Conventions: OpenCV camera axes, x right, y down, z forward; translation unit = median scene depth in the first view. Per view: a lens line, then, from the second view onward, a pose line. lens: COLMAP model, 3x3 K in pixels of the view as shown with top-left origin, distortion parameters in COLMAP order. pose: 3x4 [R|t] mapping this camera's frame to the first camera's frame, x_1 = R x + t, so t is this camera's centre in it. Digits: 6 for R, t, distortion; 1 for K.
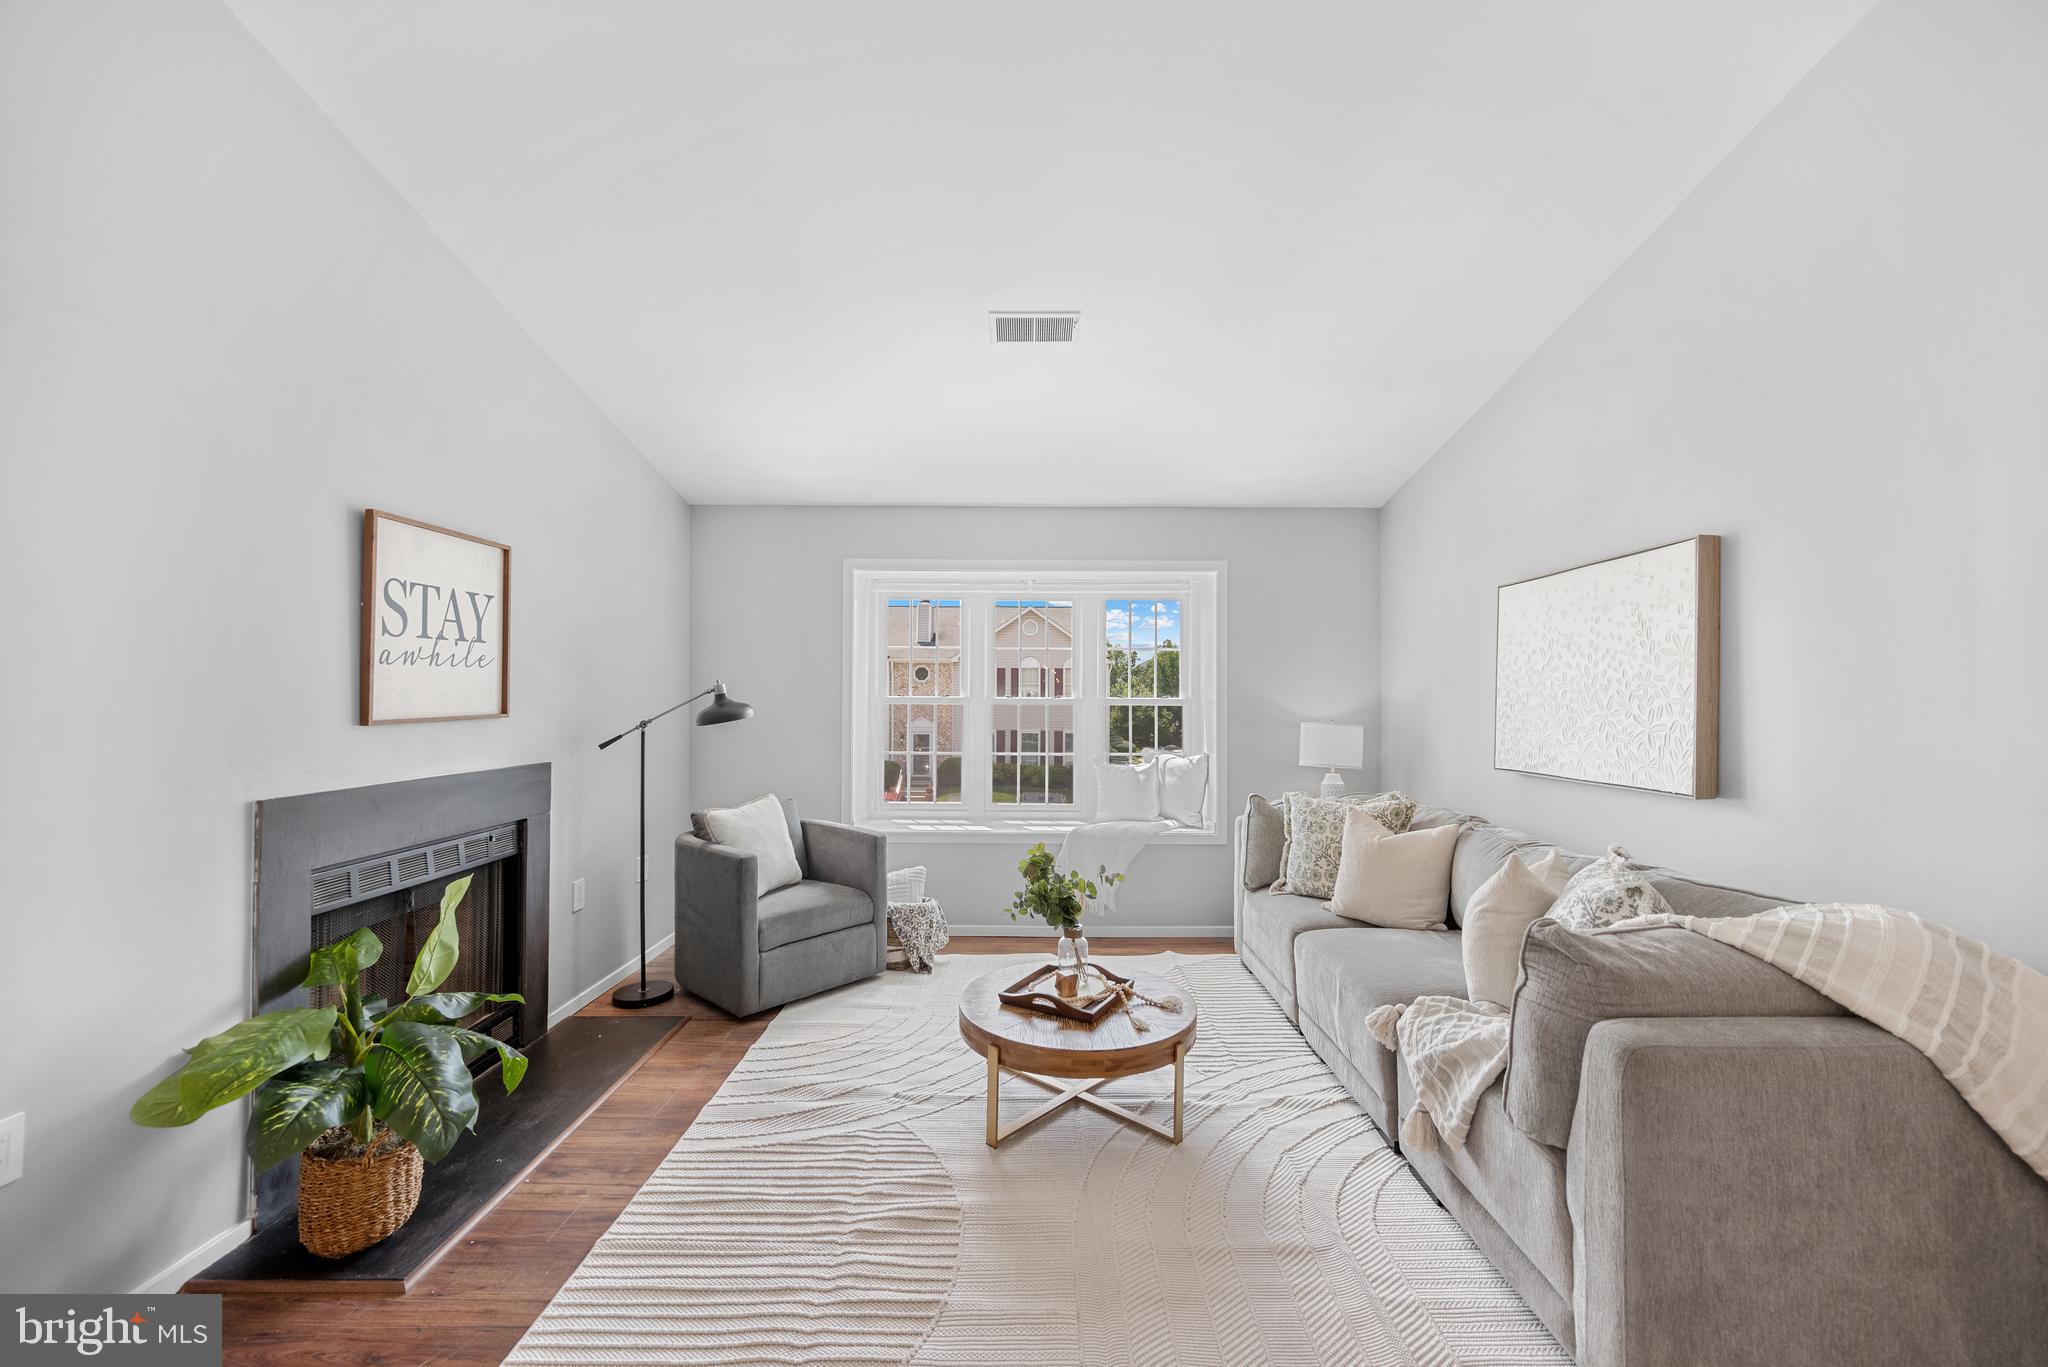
lens RADIAL K [[812.1, 0, 1028.3], [0, 812.1, 690.1], [0, 0, 1]] dist [-0.001577, 0.000000]
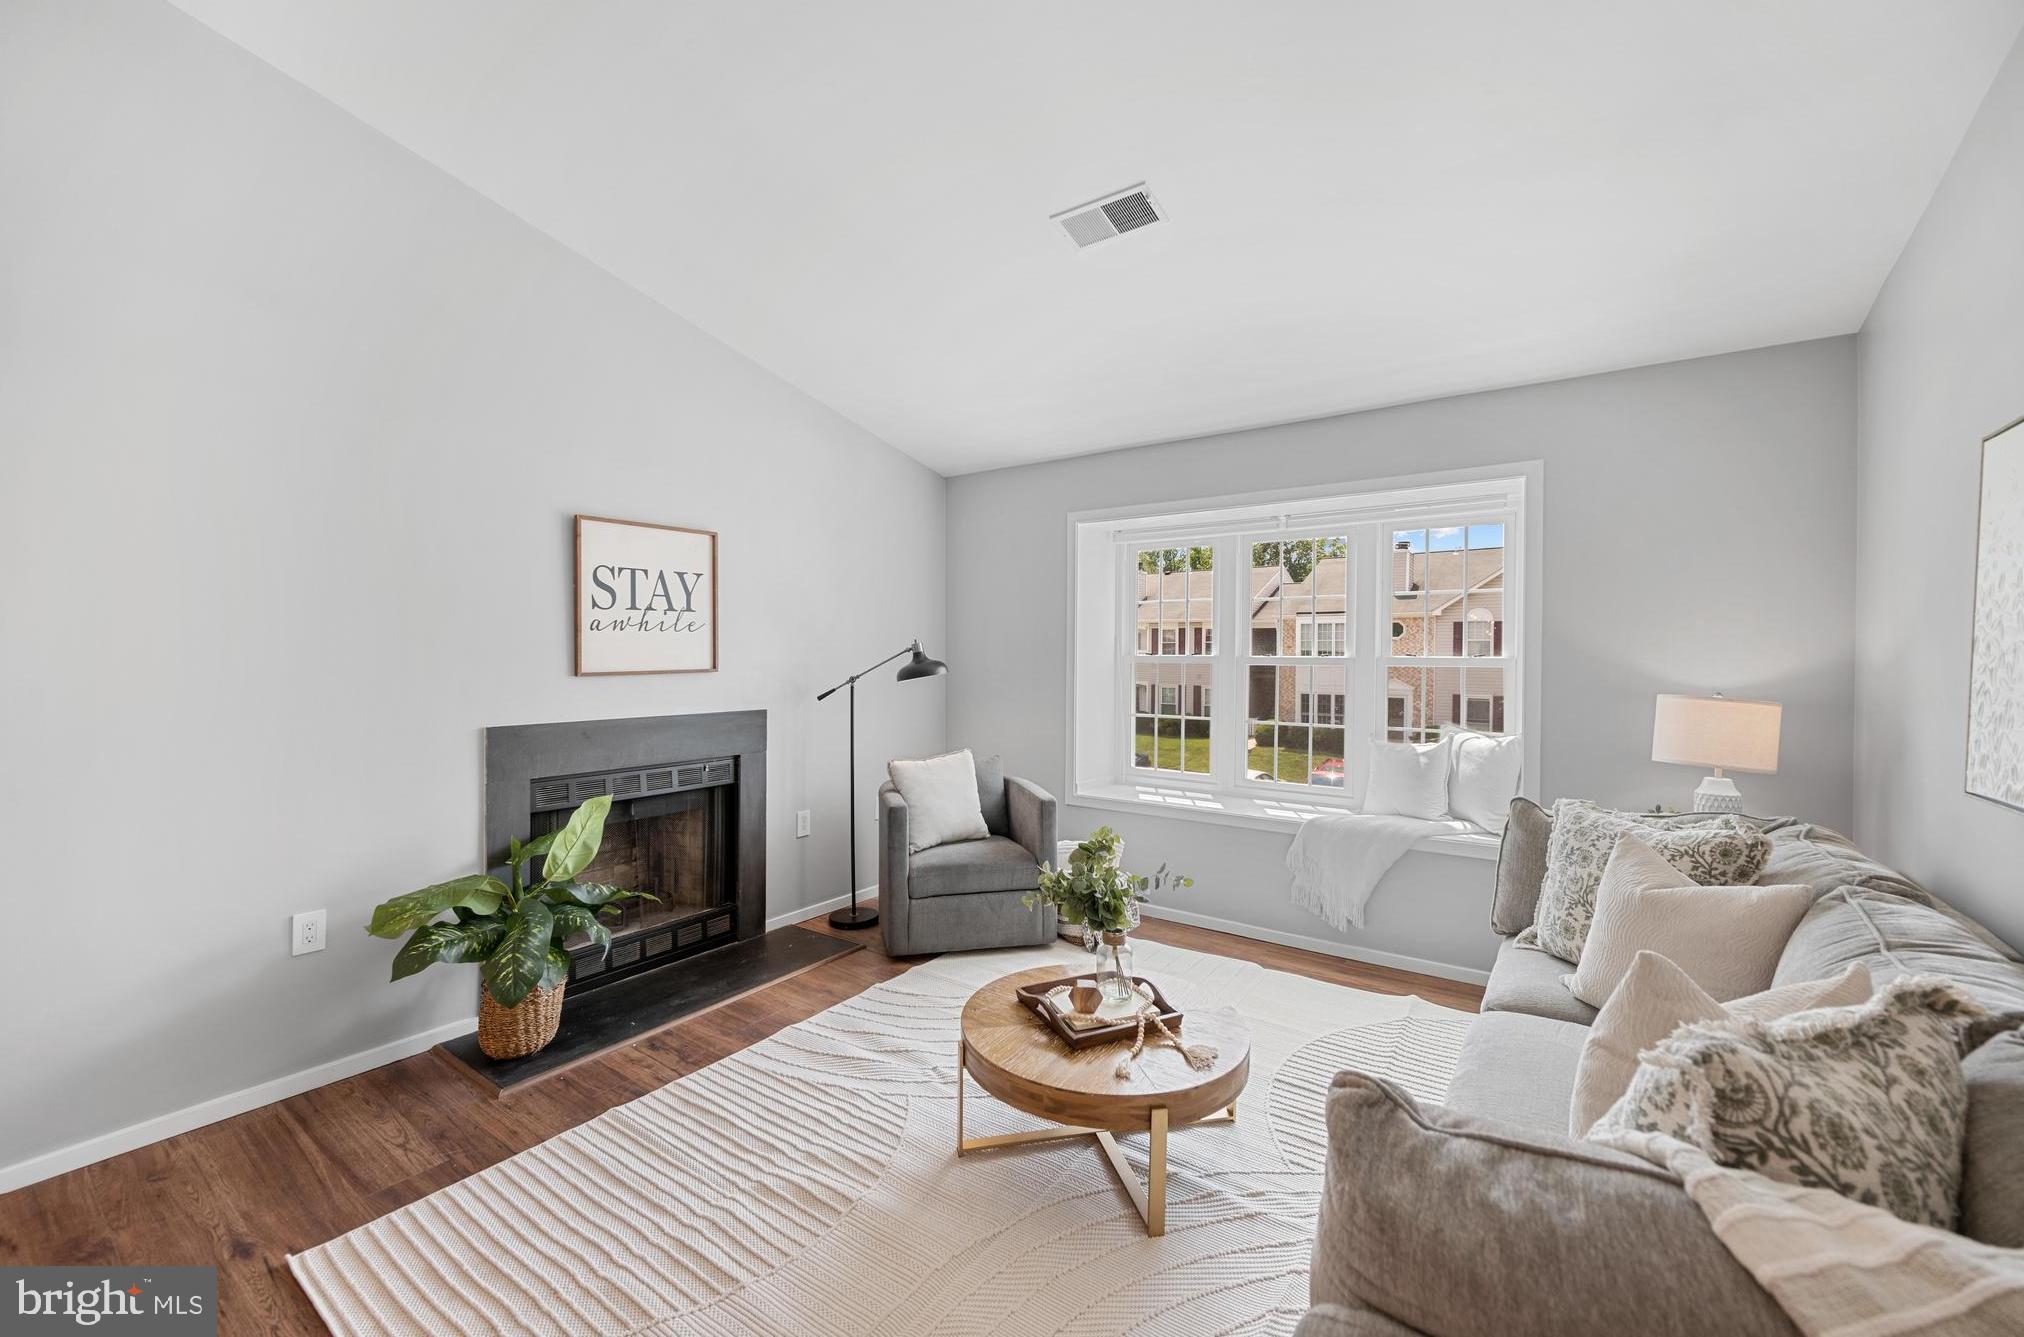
lens RADIAL K [[814.5, 0, 1012.3], [0, 814.5, 663.2], [0, 0, 1]] dist [-0.000090, -0.000195]
pose [[0.812463, 0.005246, -0.582989, 0.438335], [0.004786, 0.999866, 0.015666, 0.003415], [0.582993, -0.015518, 0.812329, 0.256363]]
